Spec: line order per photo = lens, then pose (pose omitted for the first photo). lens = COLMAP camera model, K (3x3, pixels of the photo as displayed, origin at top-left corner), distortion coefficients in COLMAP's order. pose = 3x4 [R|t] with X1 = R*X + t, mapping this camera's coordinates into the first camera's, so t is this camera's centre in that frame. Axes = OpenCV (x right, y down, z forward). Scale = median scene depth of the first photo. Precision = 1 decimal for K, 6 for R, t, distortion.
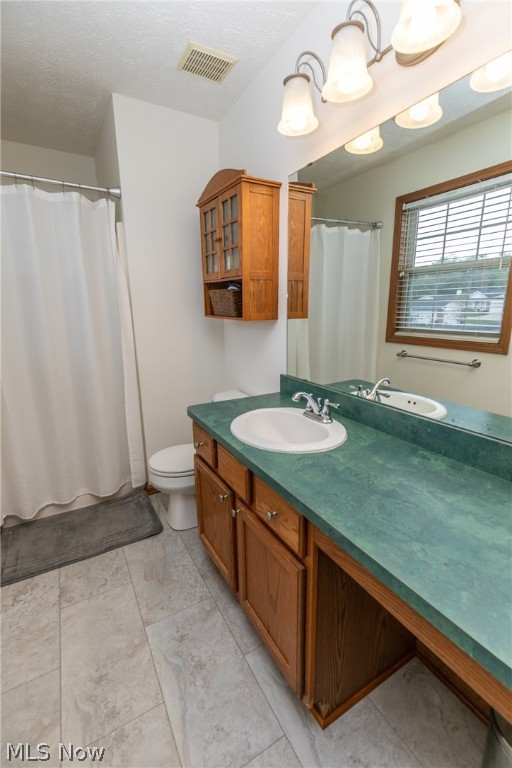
lens RADIAL K [[341.1, 0, 256.0], [0, 341.1, 384.0], [0, 0, 1]] dist [0.001577, -0.000315]
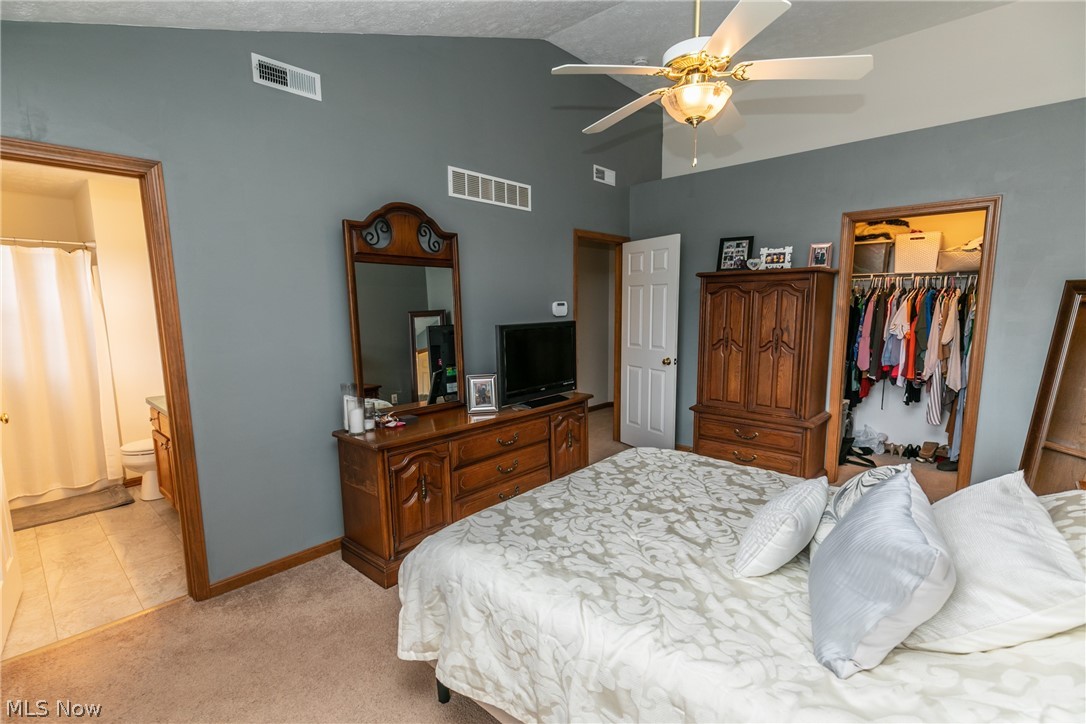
lens RADIAL K [[495.5, 0, 544.6], [0, 495.5, 383.7], [0, 0, 1]] dist [0.000167, -0.000467]
pose [[0.948060, -0.037318, 0.315895, 0.619296], [0.066392, 0.994437, -0.081778, 0.241548], [-0.311086, 0.098503, 0.945263, -1.289174]]
